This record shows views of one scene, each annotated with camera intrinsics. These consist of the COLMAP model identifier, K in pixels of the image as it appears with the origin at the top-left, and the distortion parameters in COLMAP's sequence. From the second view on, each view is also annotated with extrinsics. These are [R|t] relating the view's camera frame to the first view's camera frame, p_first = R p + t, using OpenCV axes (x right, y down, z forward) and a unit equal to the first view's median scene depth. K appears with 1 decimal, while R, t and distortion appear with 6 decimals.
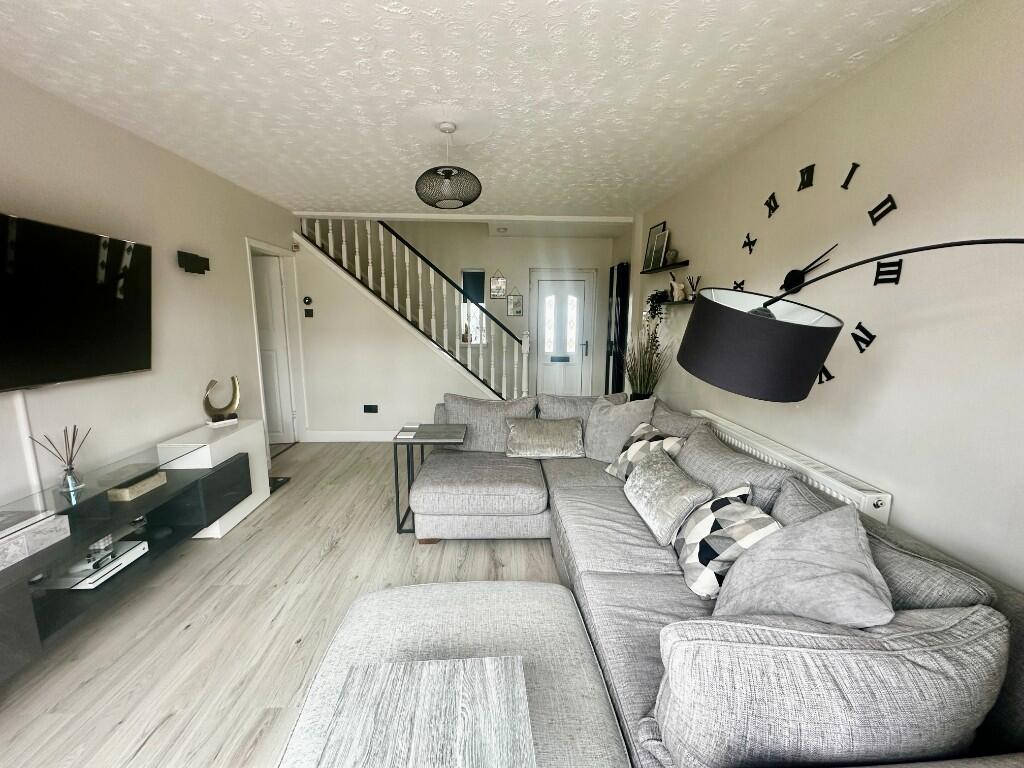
lens RADIAL K [[410.6, 0, 509.4], [0, 410.6, 382.7], [0, 0, 1]] dist [-0.001340, 0.001097]
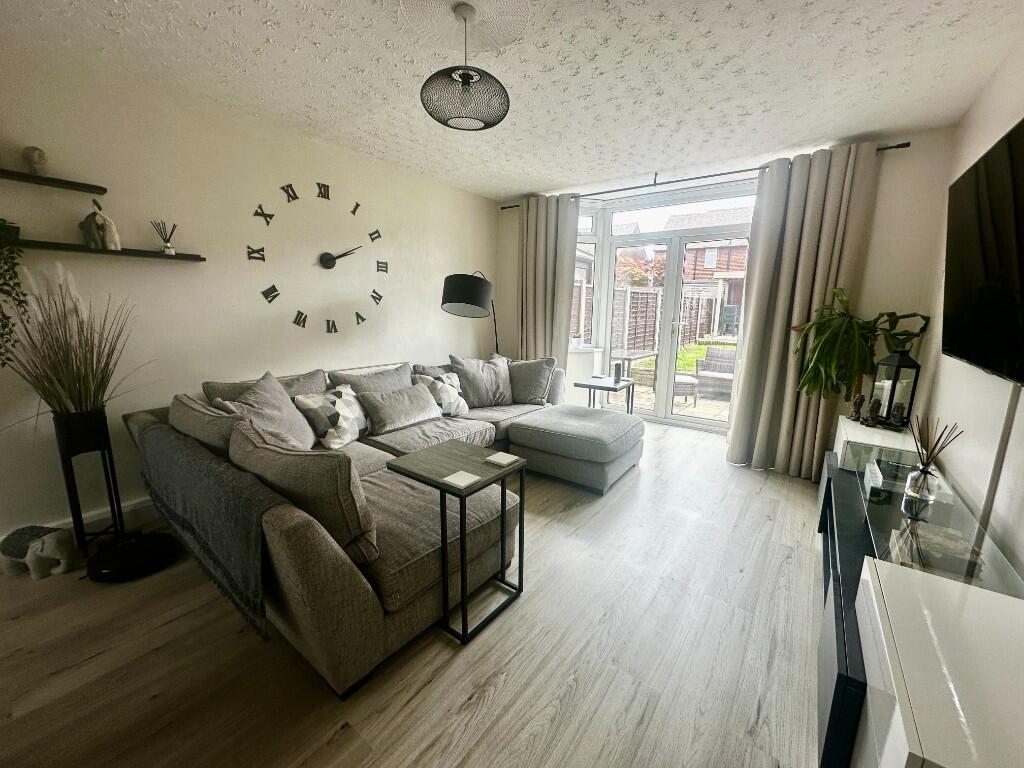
lens RADIAL K [[410.6, 0, 509.5], [0, 410.6, 382.6], [0, 0, 1]] dist [-0.001340, 0.001097]
pose [[-0.775896, -0.137089, 0.615786, -0.783287], [0.080317, 0.946695, 0.311958, -0.234283], [-0.625727, 0.291505, -0.723526, 1.757114]]
